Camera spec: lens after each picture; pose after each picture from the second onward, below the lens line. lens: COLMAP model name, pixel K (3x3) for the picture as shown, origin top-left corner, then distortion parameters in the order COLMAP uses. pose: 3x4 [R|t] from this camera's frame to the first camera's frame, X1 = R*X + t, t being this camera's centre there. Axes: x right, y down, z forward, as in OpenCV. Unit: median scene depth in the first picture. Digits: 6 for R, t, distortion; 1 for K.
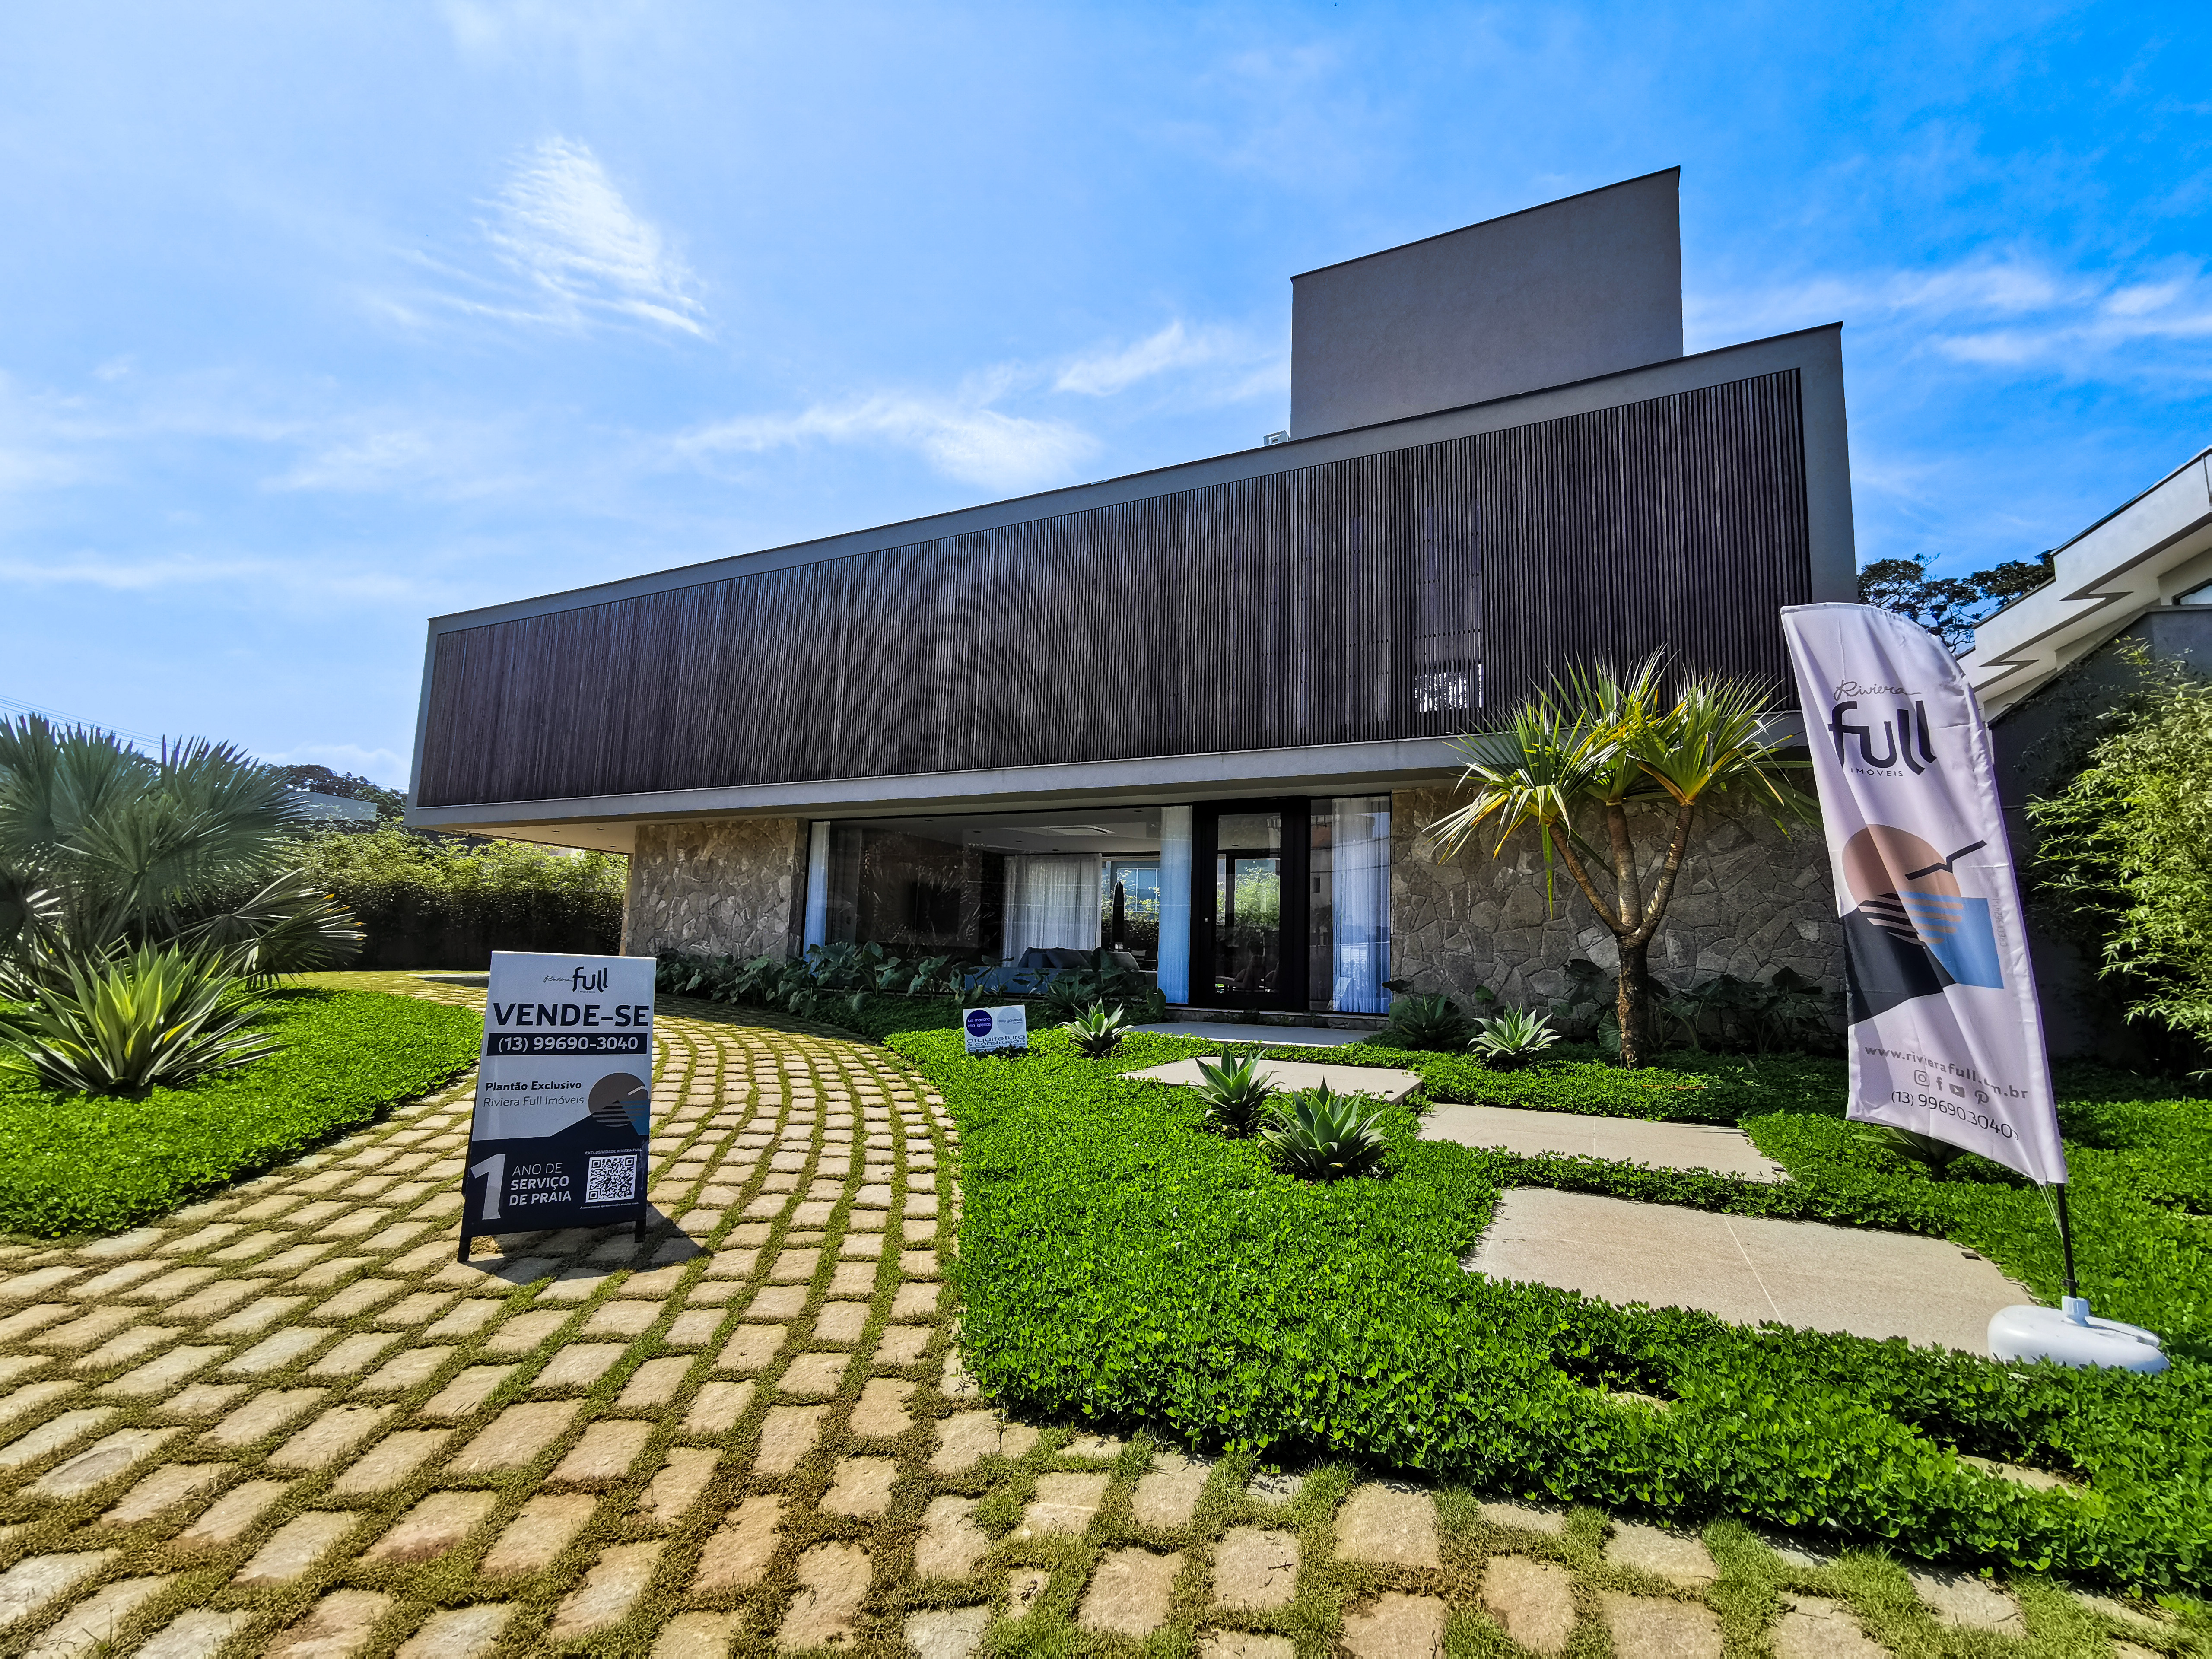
lens RADIAL K [[1014.8, 0, 1119.7], [0, 1014.8, 858.5], [0, 0, 1]] dist [0.019922, -0.008934]
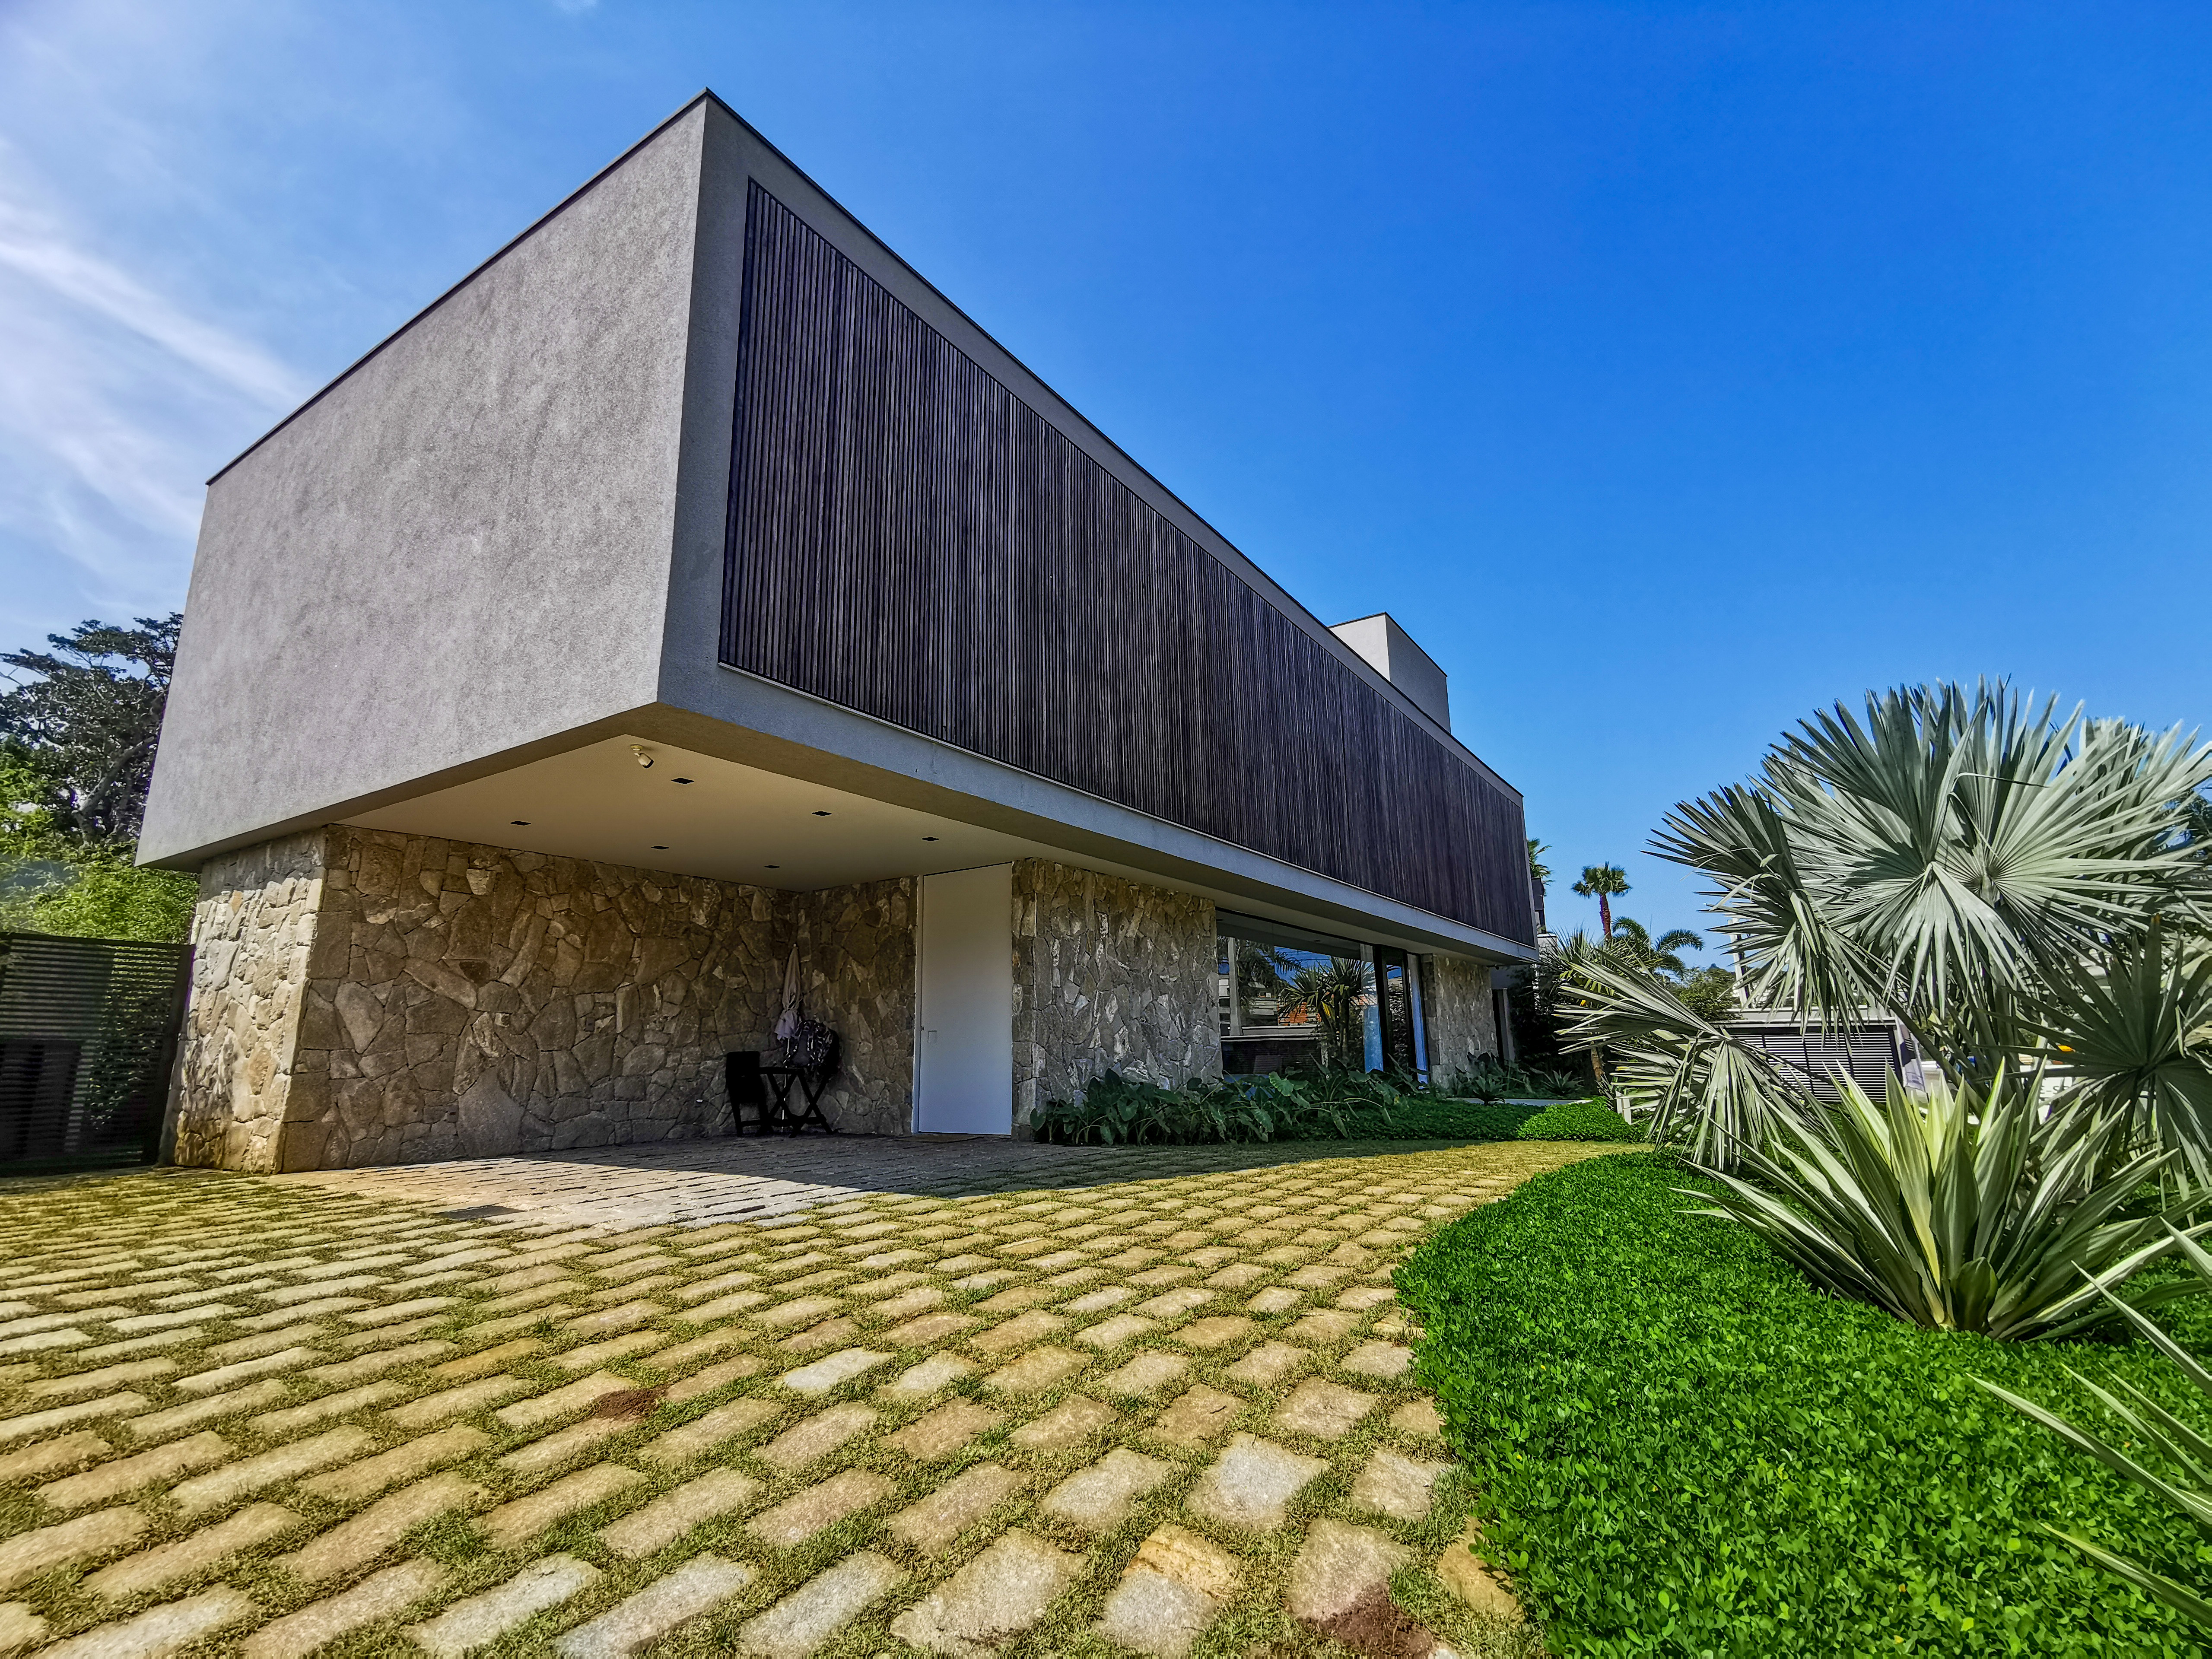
lens RADIAL K [[1014.8, 0, 1098.2], [0, 1014.8, 836.8], [0, 0, 1]] dist [0.019922, -0.008934]
pose [[0.120462, 0.174809, 0.977205, -2.774271], [-0.085191, 0.982563, -0.165266, 0.126191], [-0.989056, -0.063341, 0.133254, 2.429816]]
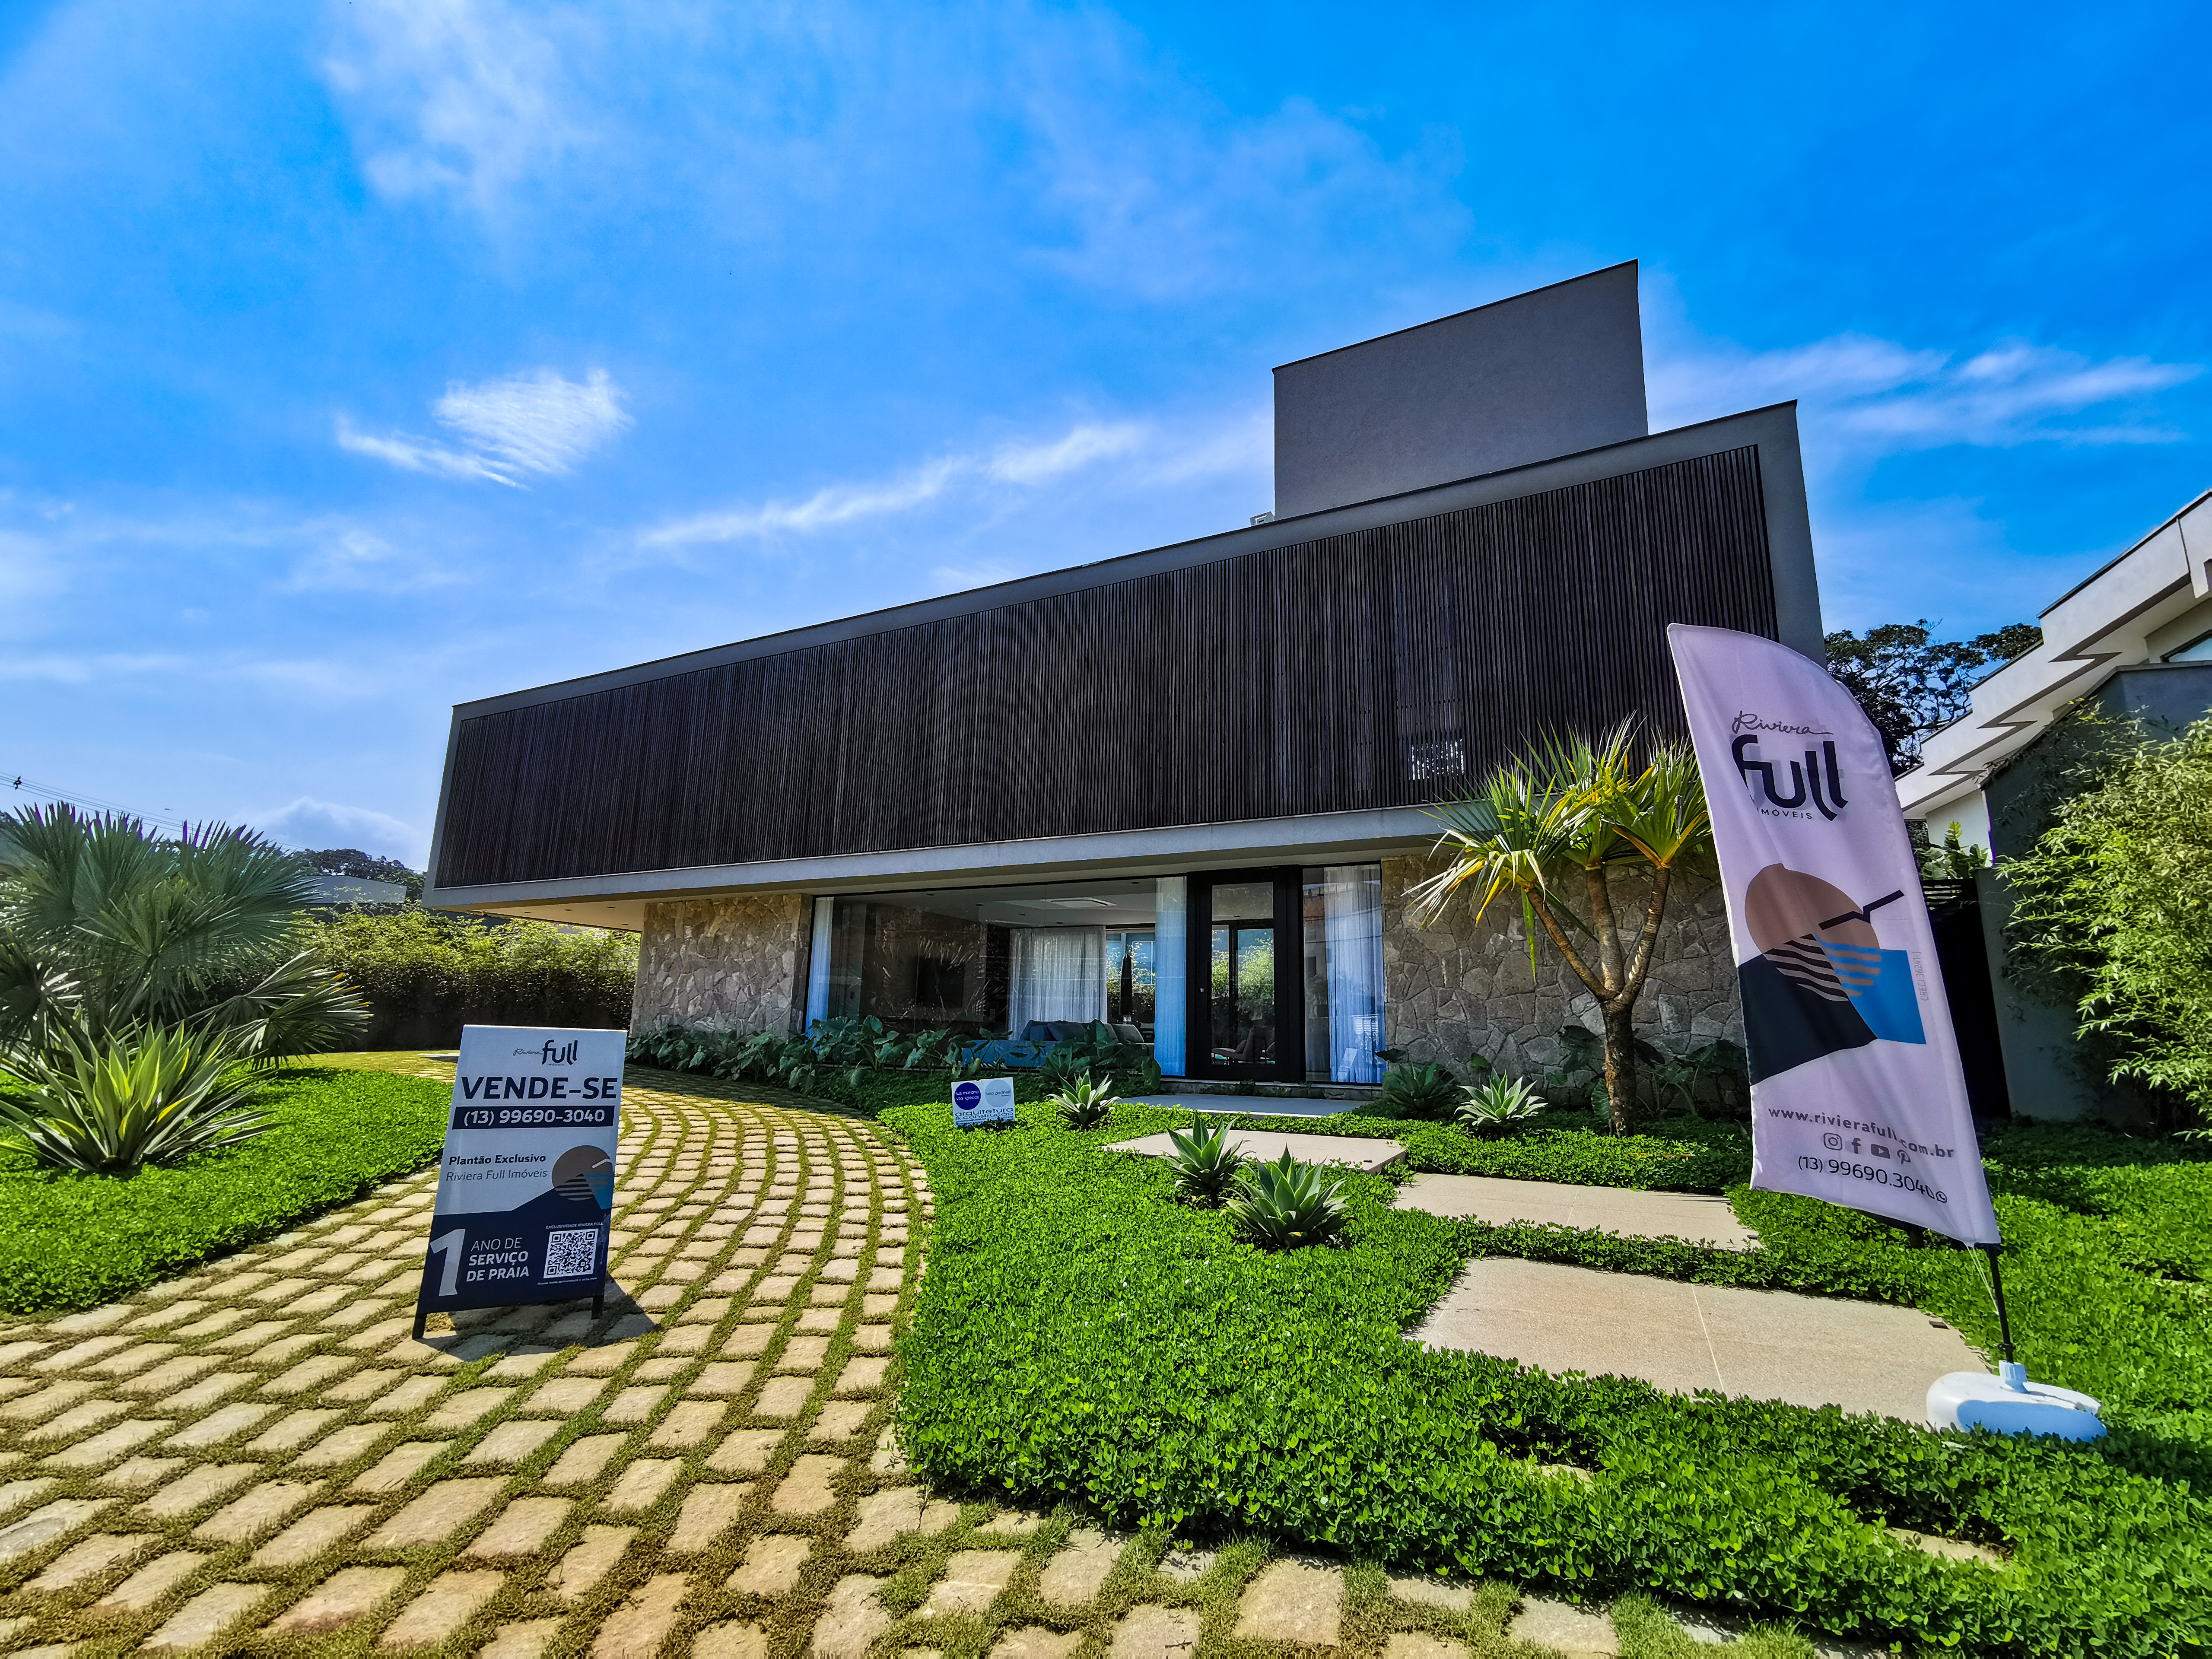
lens RADIAL K [[1014.8, 0, 1119.5], [0, 1014.8, 855.1], [0, 0, 1]] dist [0.019922, -0.008934]
pose [[0.999706, -0.013556, -0.020124, 0.050956], [0.012016, 0.997127, -0.074788, 0.004021], [0.021080, 0.074524, 0.996996, -0.014383]]
